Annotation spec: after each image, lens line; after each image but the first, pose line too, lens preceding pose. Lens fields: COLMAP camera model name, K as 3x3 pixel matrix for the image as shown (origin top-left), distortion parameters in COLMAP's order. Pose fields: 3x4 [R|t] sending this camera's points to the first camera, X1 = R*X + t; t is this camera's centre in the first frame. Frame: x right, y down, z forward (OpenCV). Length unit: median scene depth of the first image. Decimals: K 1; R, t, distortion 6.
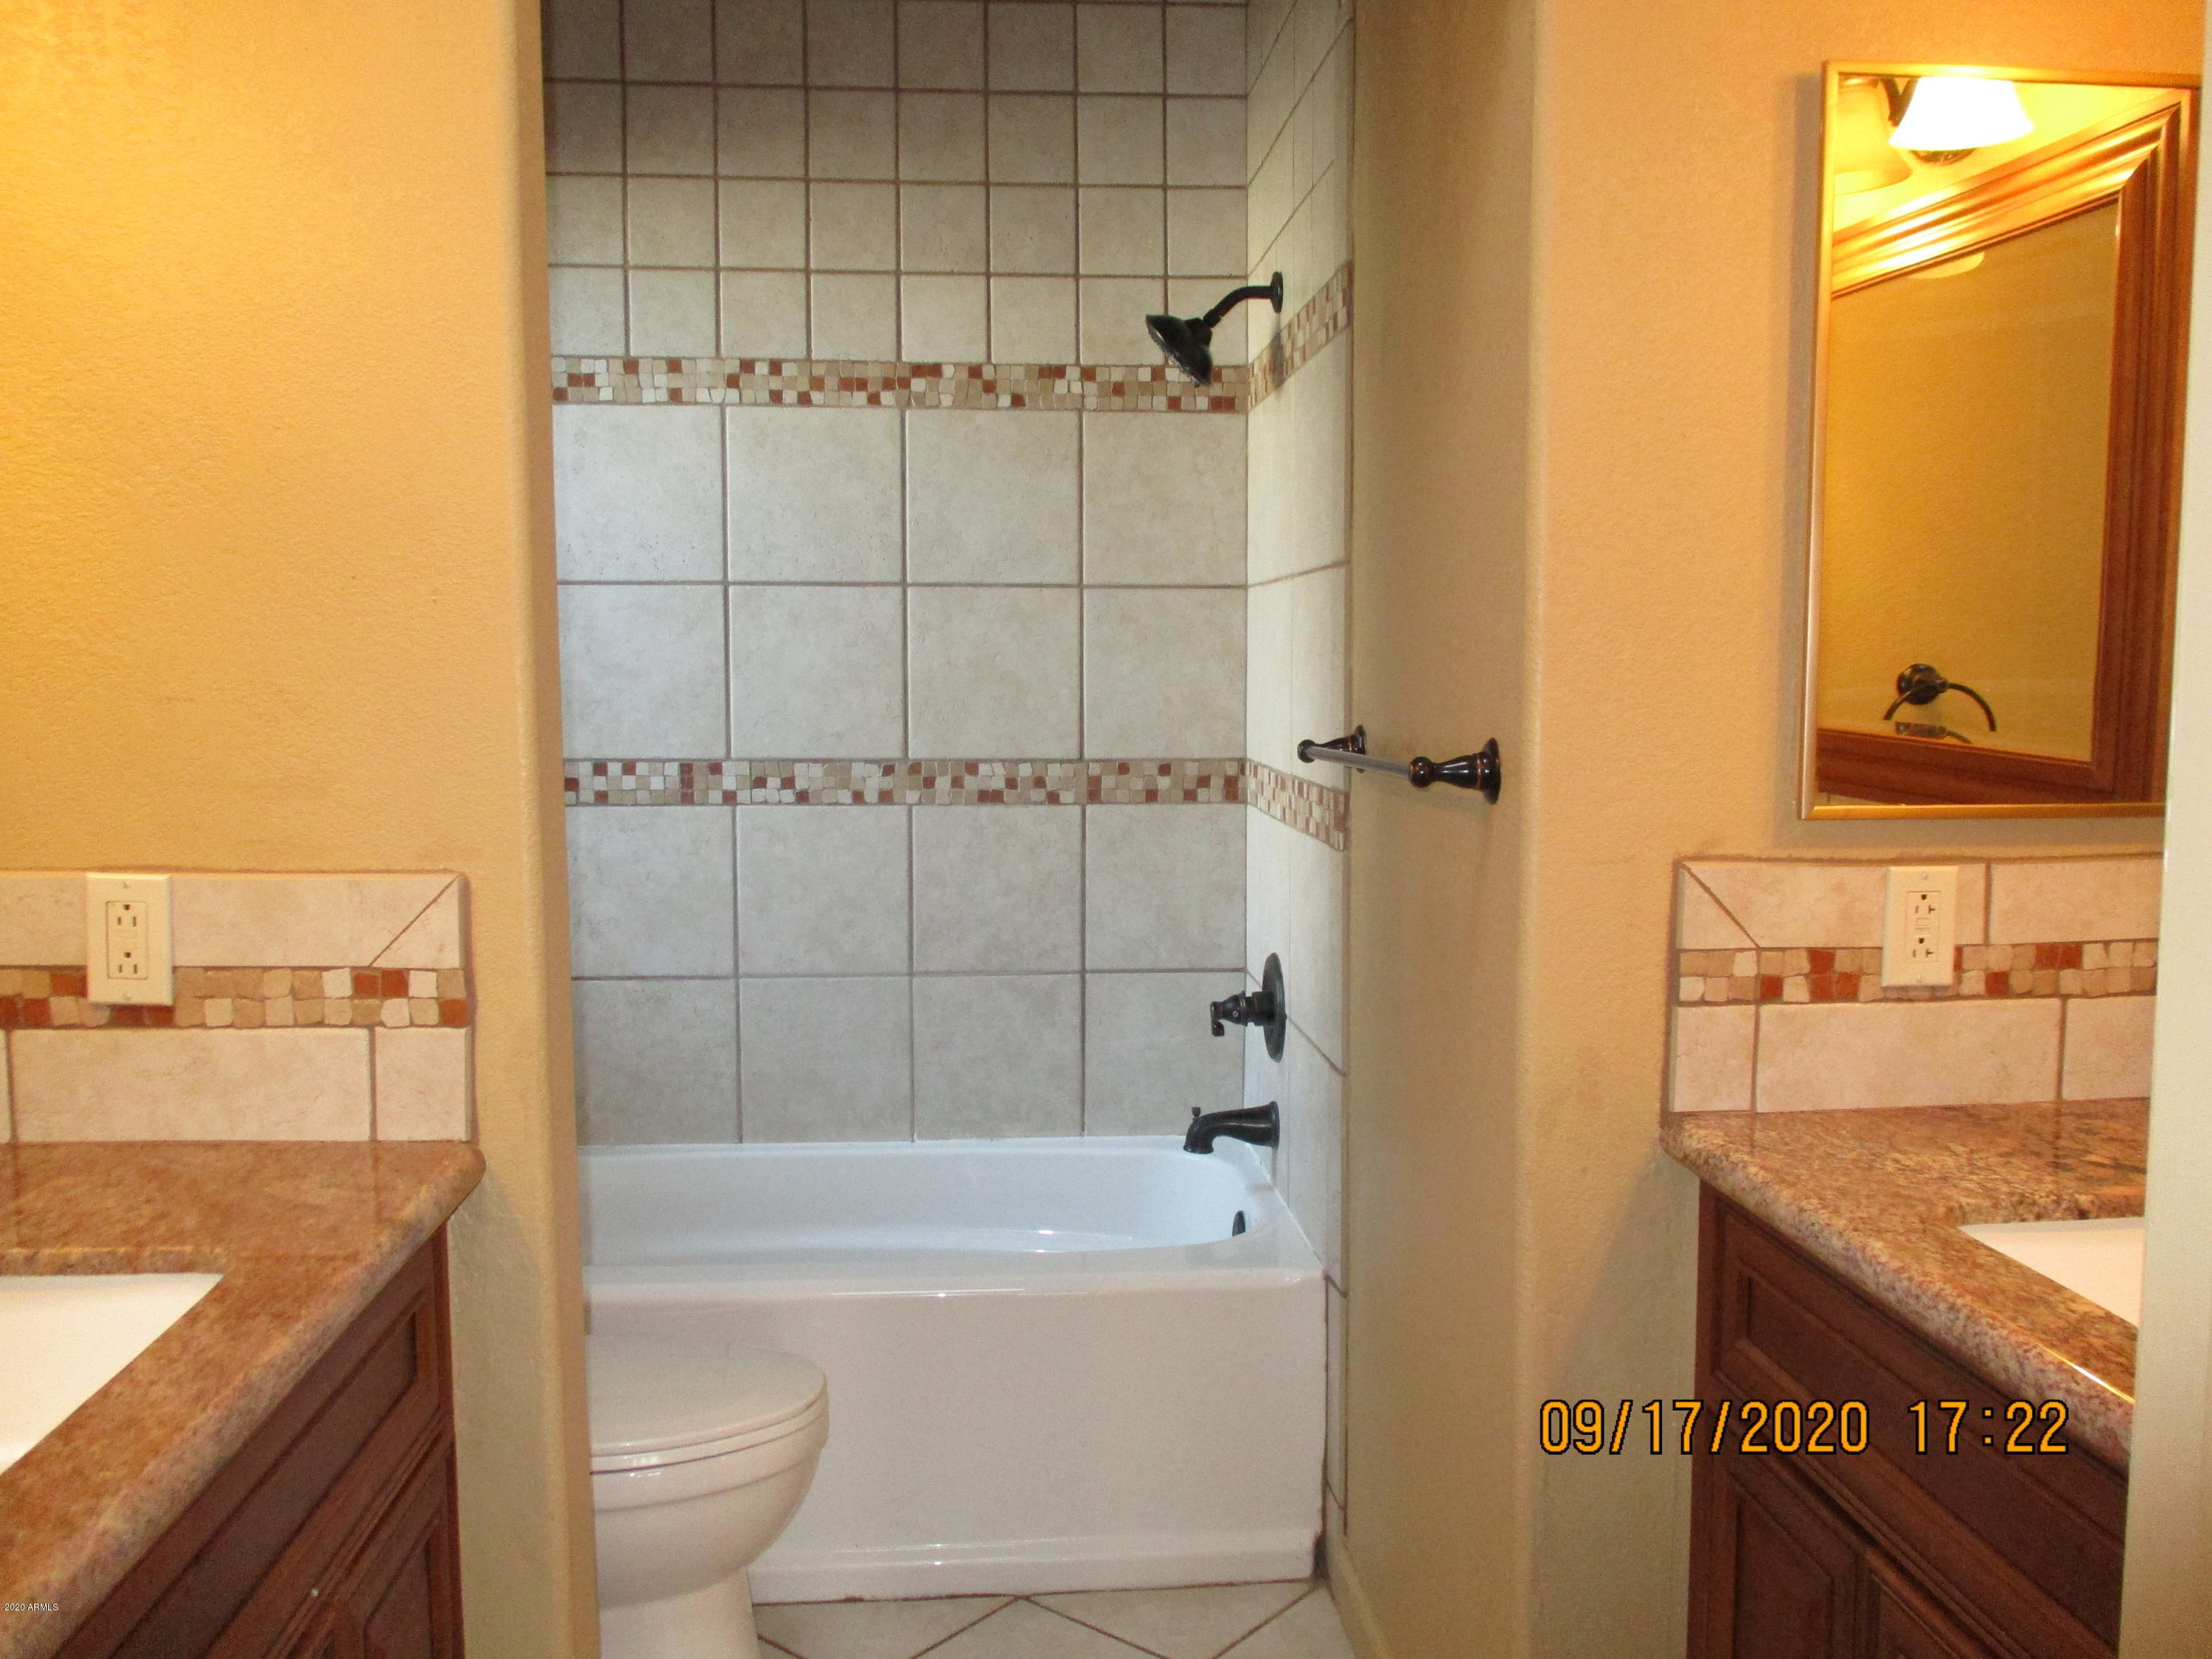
lens RADIAL K [[1830.6, 0, 1103.3], [0, 1830.6, 828.1], [0, 0, 1]] dist [-0.031730, 0.014691]
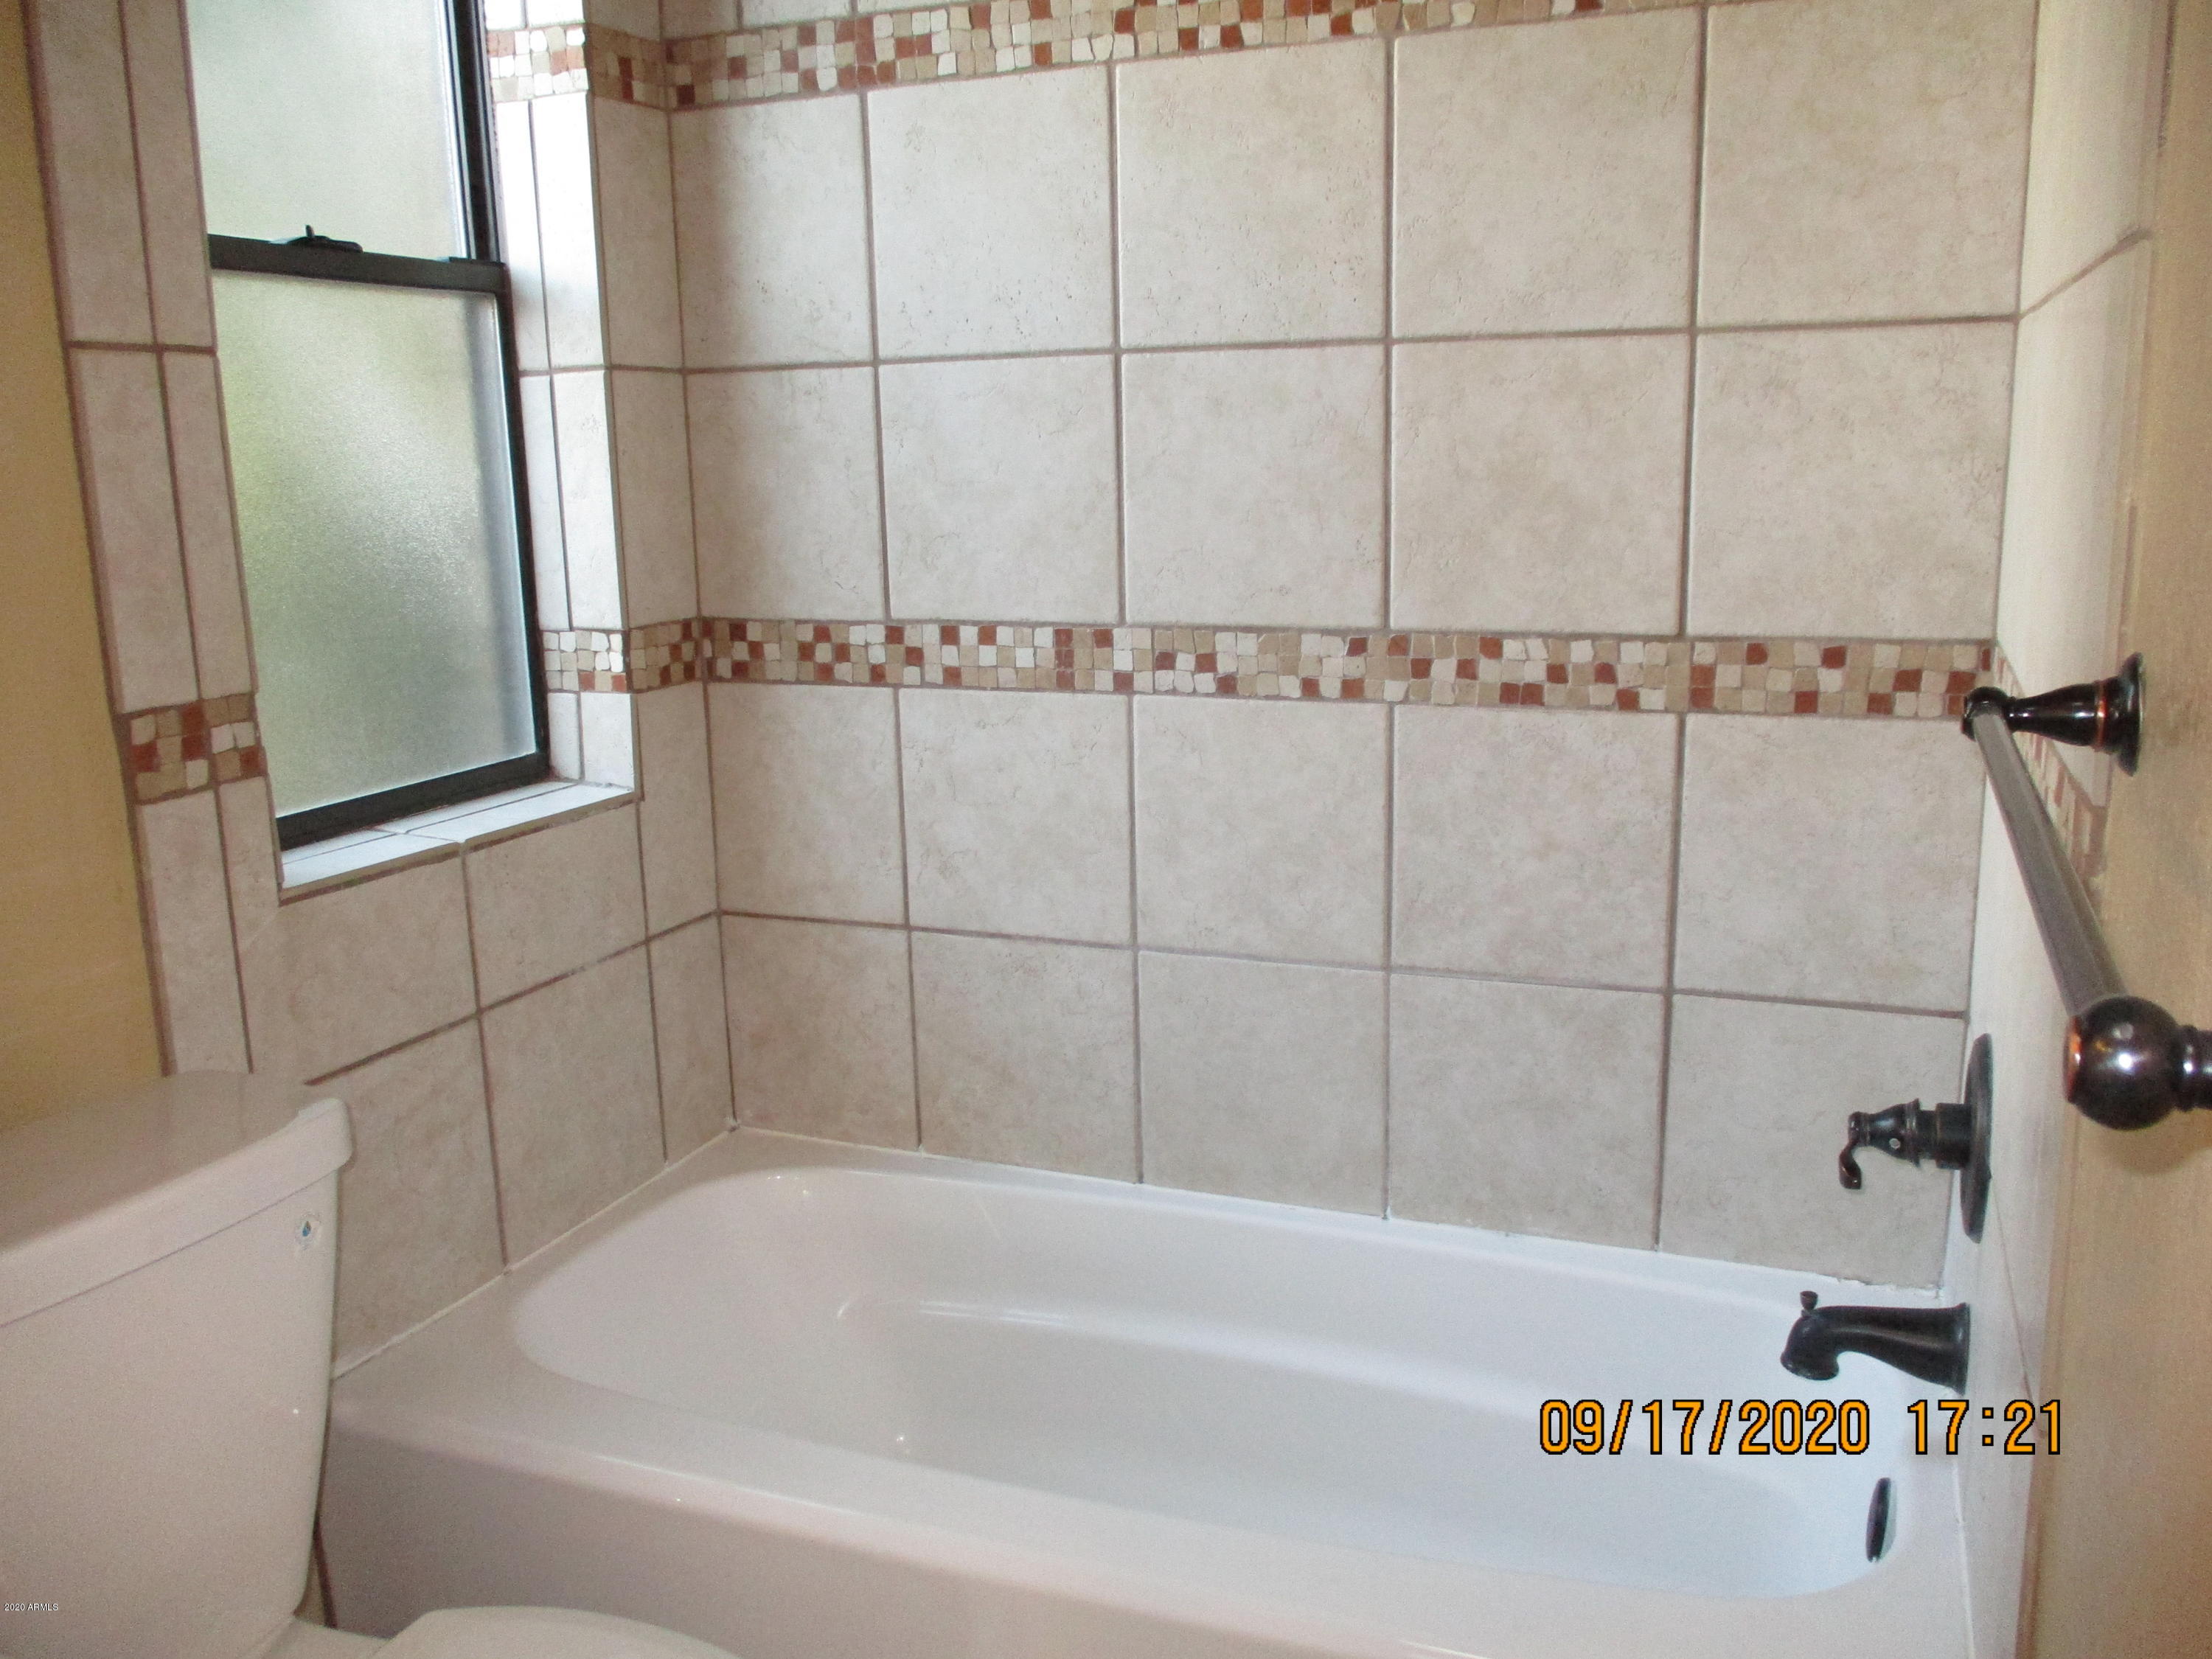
lens RADIAL K [[1830.6, 0, 1112.4], [0, 1830.6, 836.7], [0, 0, 1]] dist [-0.031730, 0.014691]
pose [[0.894787, 0.072670, -0.440540, 0.087364], [-0.016283, 0.991321, 0.130453, -0.047475], [0.446196, -0.109554, 0.888204, 0.402904]]
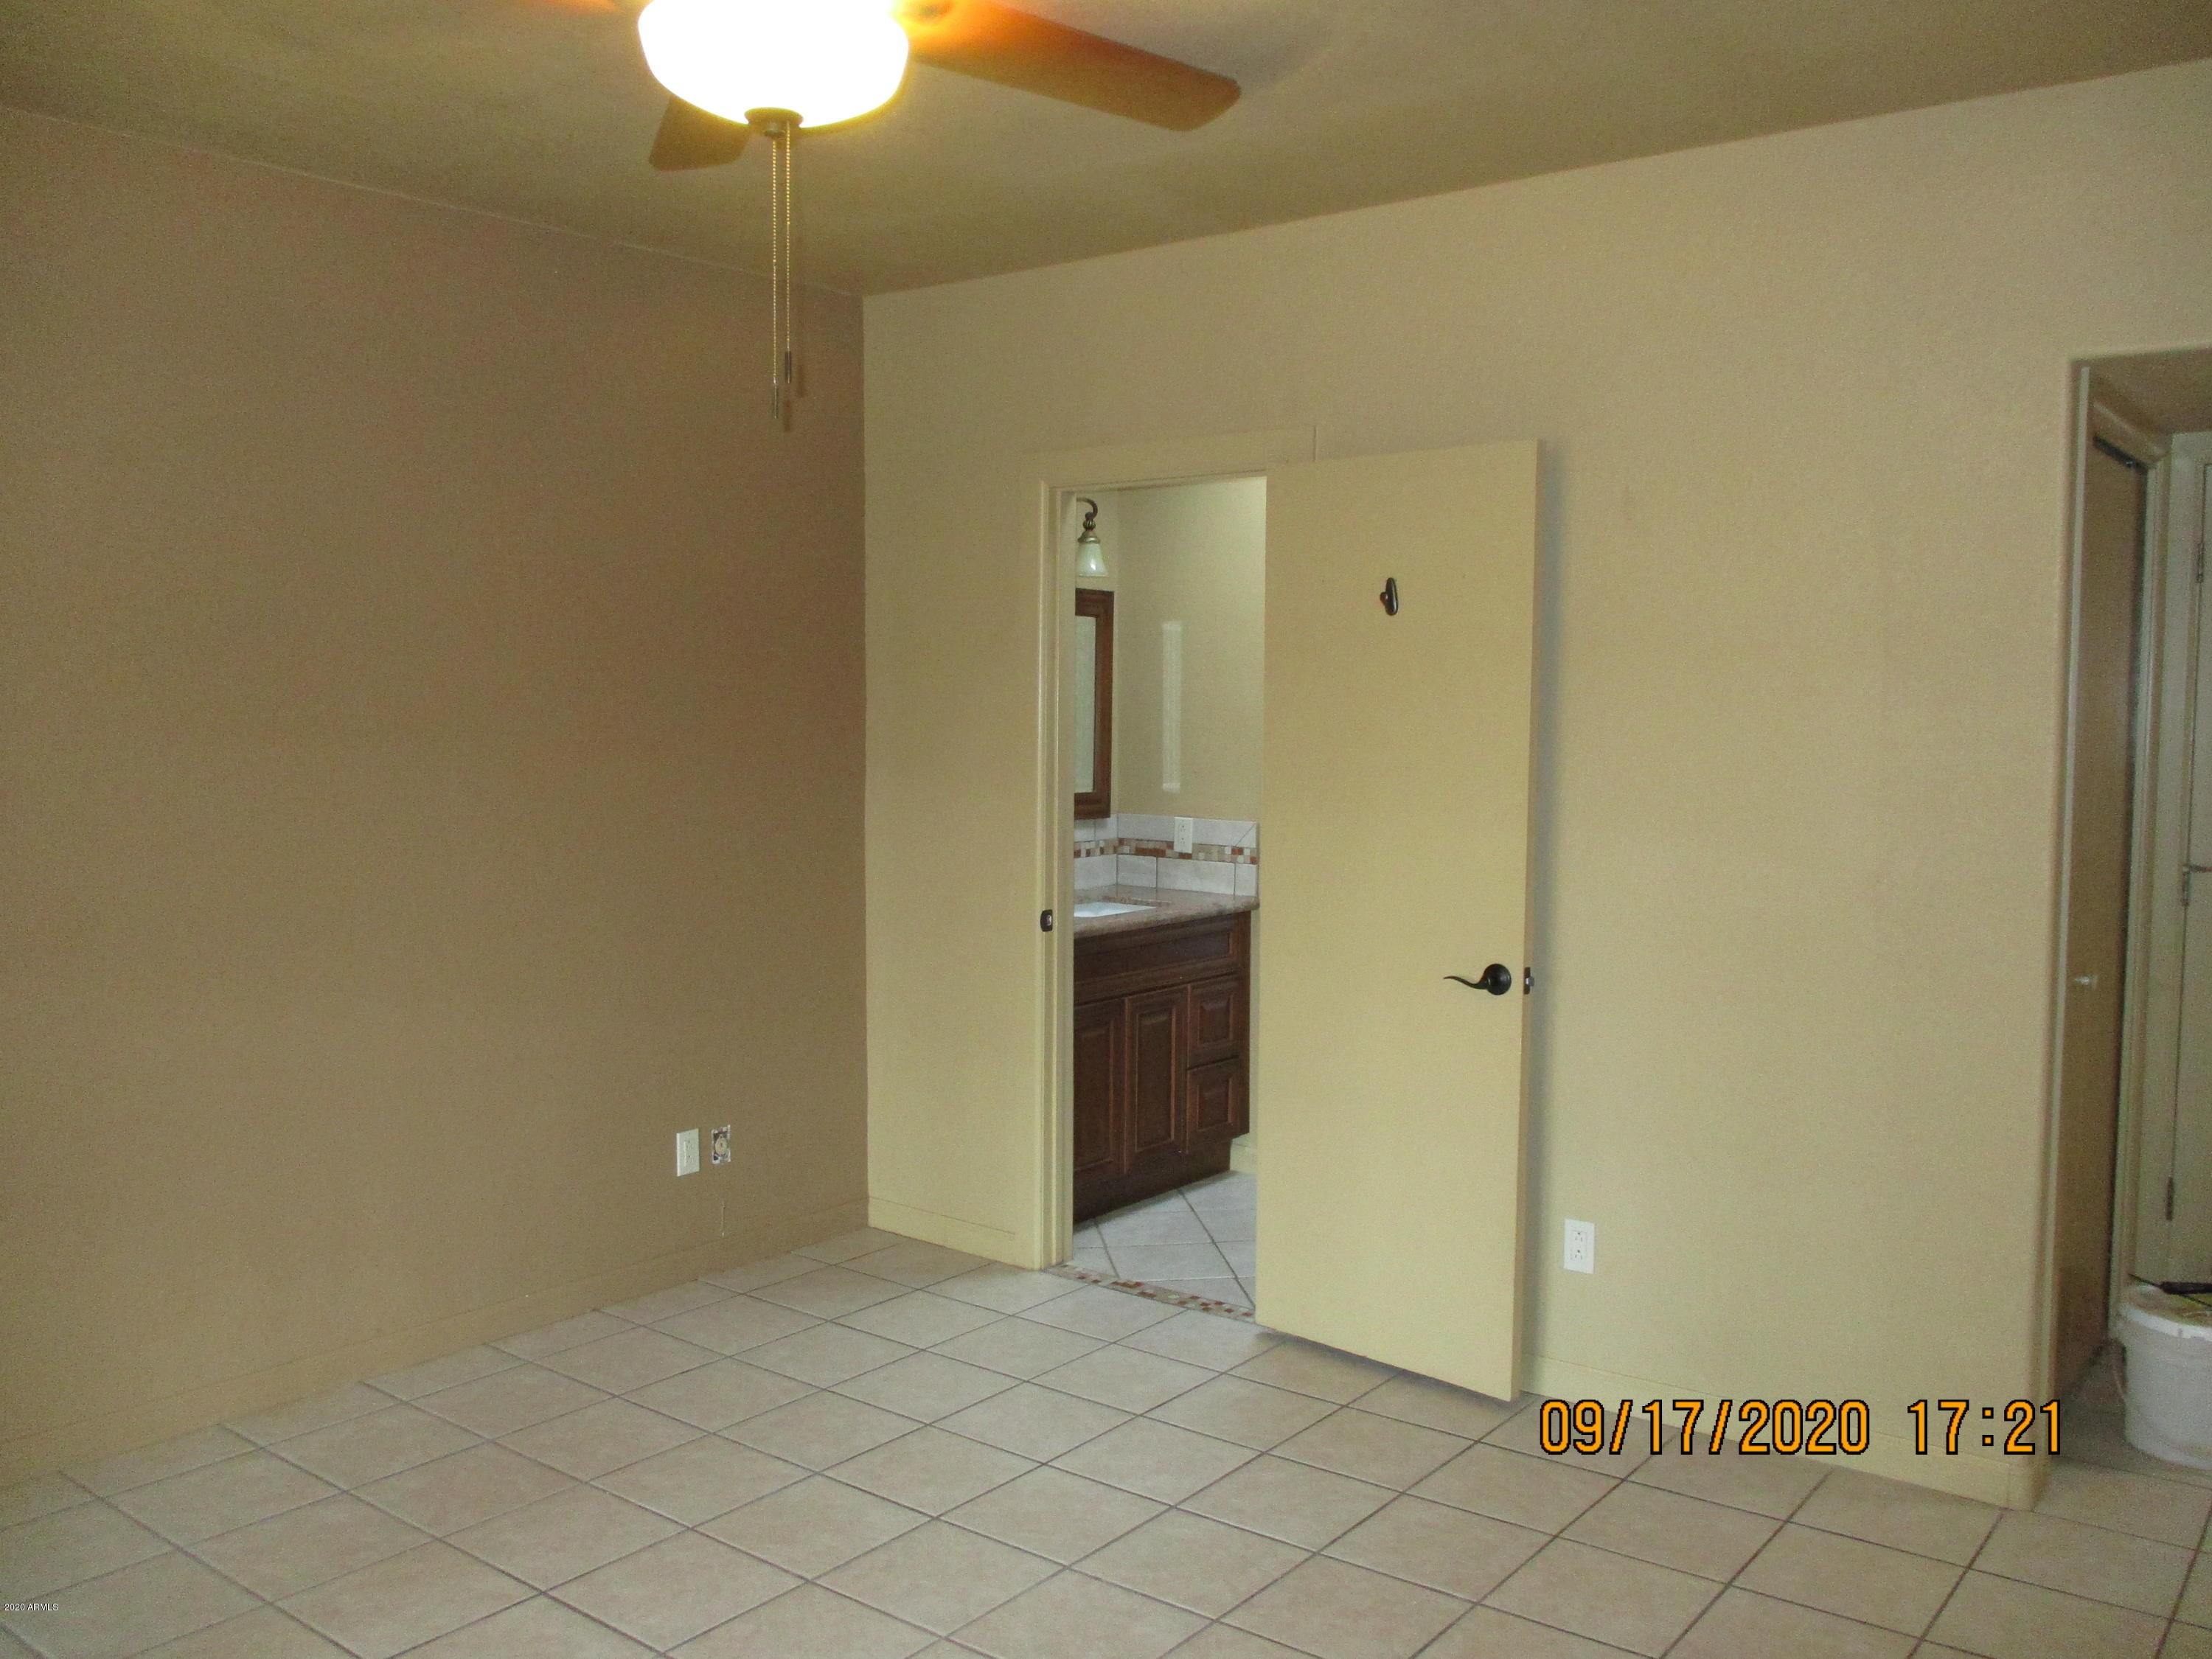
lens RADIAL K [[1830.6, 0, 1105.3], [0, 1830.6, 829.7], [0, 0, 1]] dist [-0.031730, 0.014691]
pose [[0.741194, 0.047337, -0.669619, 1.821519], [-0.065662, 0.997840, -0.002141, 0.067166], [0.668071, 0.045556, 0.742701, -1.860724]]
